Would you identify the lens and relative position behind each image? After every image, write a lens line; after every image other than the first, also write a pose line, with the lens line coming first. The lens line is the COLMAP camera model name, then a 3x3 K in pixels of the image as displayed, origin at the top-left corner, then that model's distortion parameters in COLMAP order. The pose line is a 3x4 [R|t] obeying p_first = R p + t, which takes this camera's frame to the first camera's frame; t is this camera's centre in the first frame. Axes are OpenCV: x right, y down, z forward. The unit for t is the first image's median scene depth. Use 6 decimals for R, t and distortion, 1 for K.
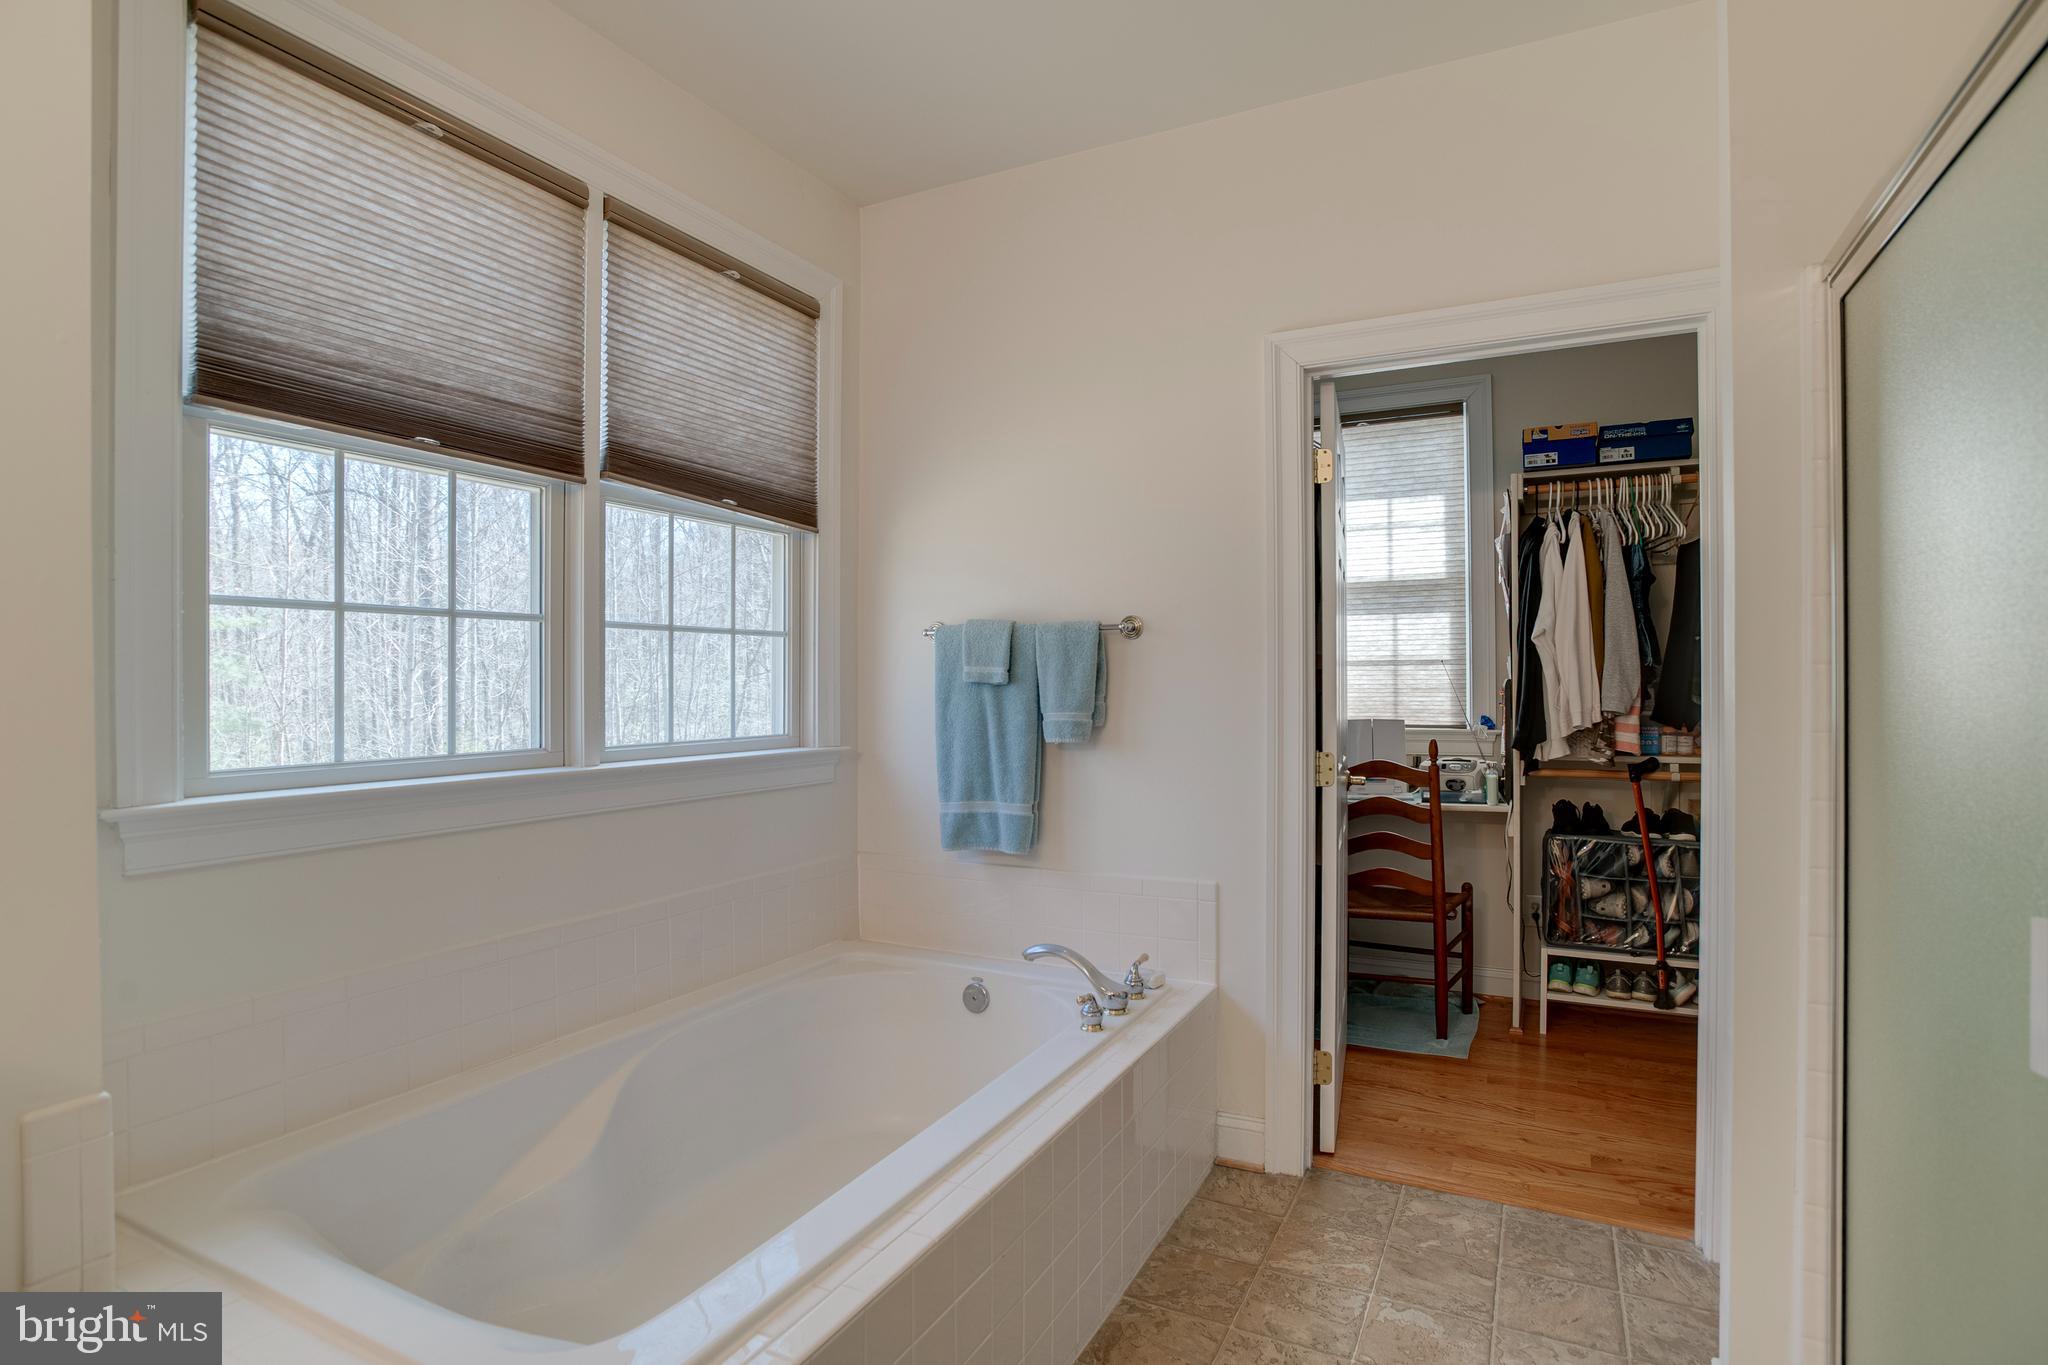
lens RADIAL K [[1055.1, 0, 975.8], [0, 1055.1, 683.4], [0, 0, 1]] dist [-0.062053, 0.025218]
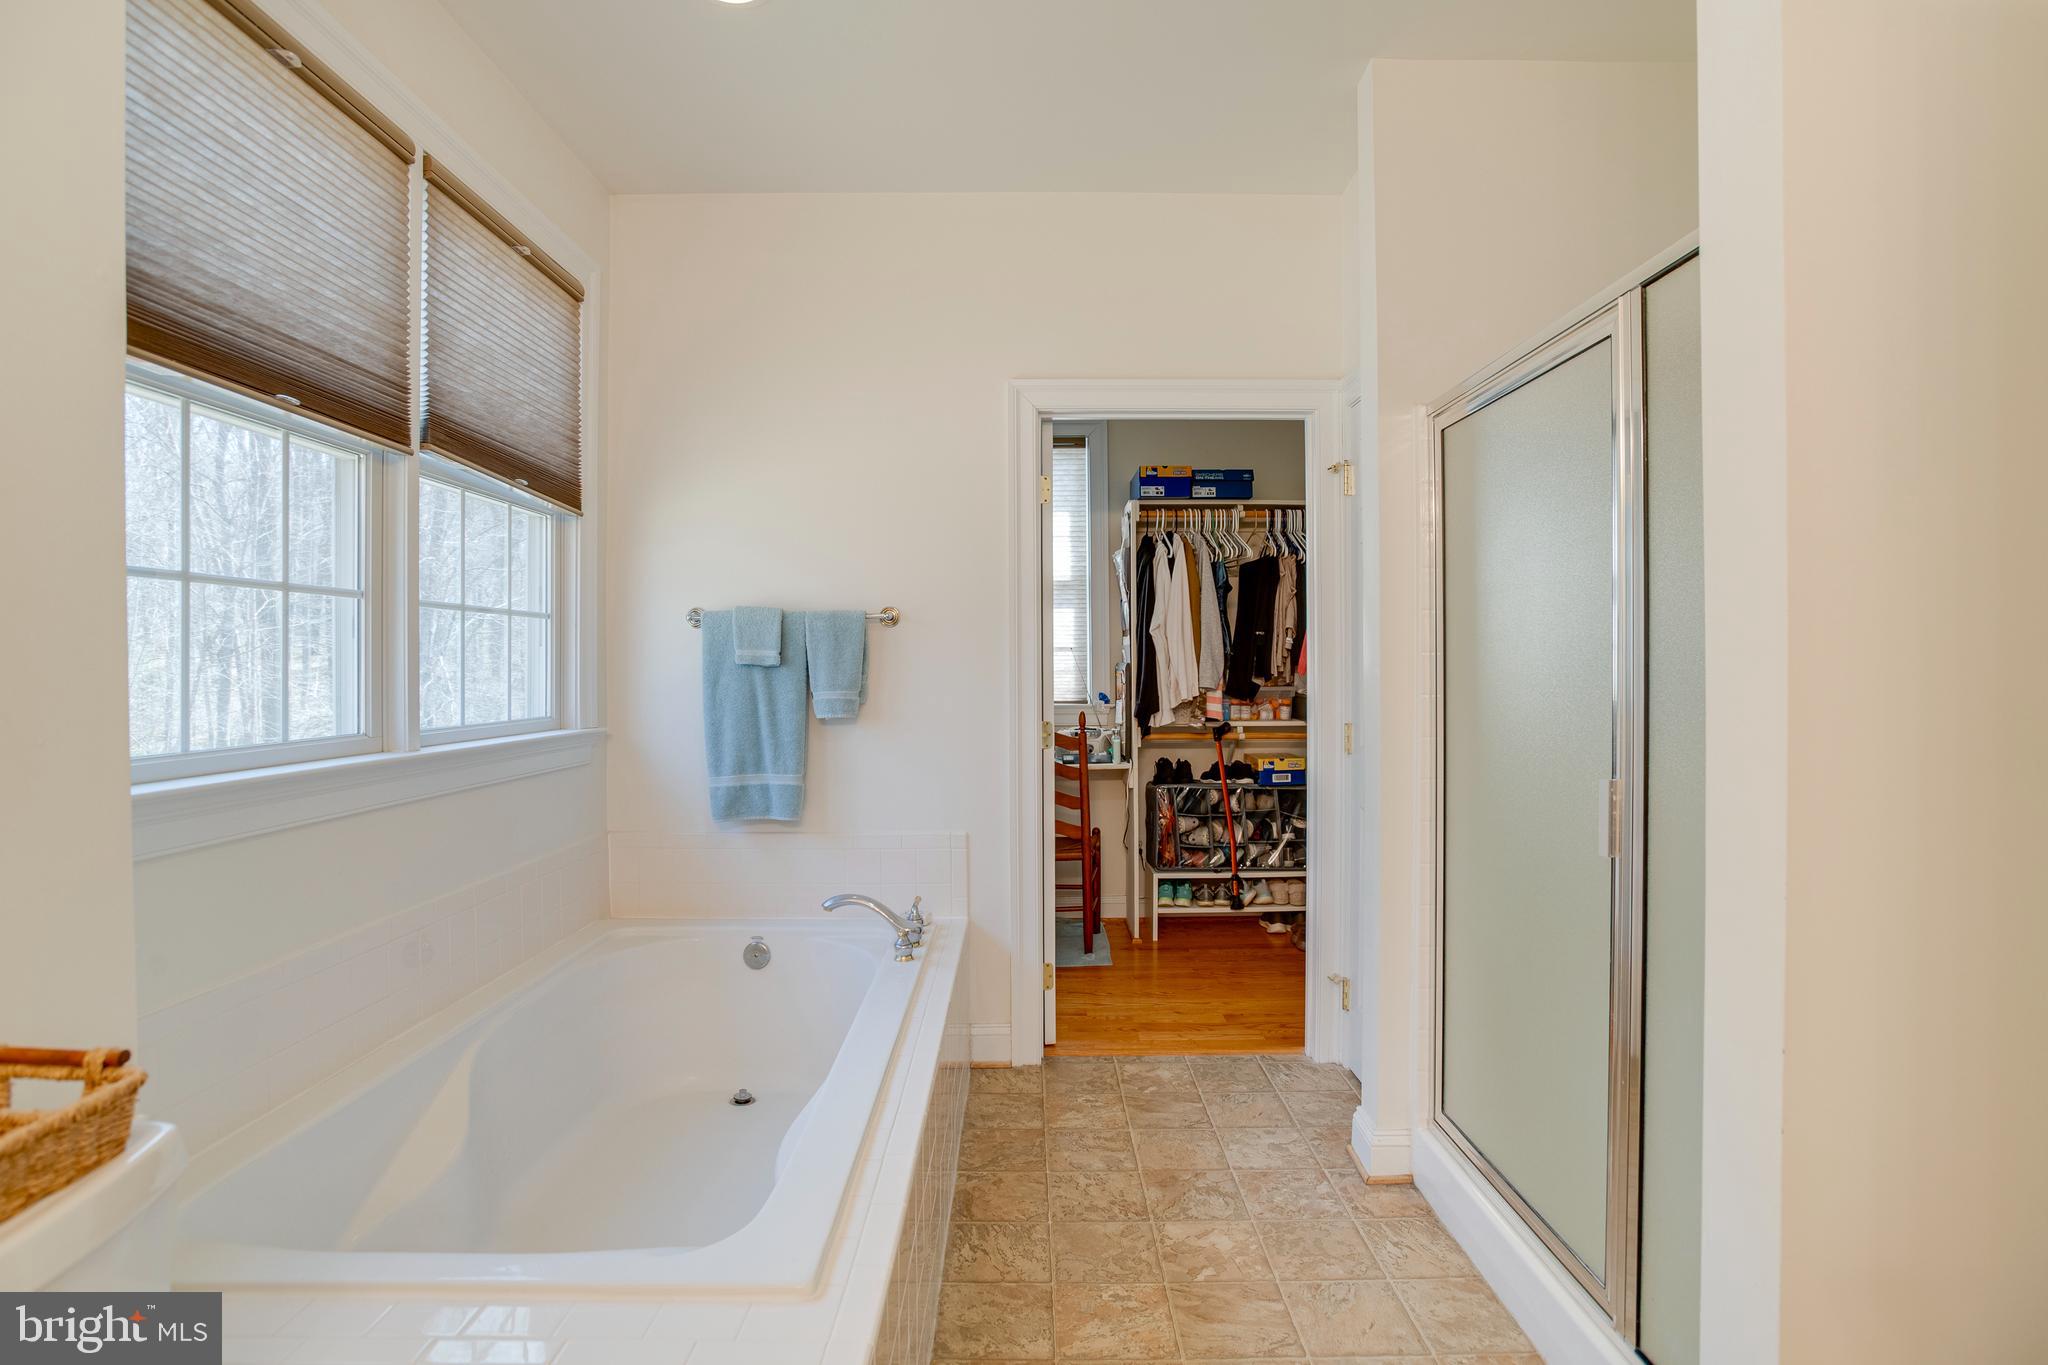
lens RADIAL K [[1055.1, 0, 1014.8], [0, 1055.1, 668.5], [0, 0, 1]] dist [-0.062053, 0.025218]
pose [[0.879735, -0.000924, 0.475464, -0.290339], [0.001773, 0.999998, -0.001338, 0.005281], [-0.475461, 0.002020, 0.879734, -0.079332]]
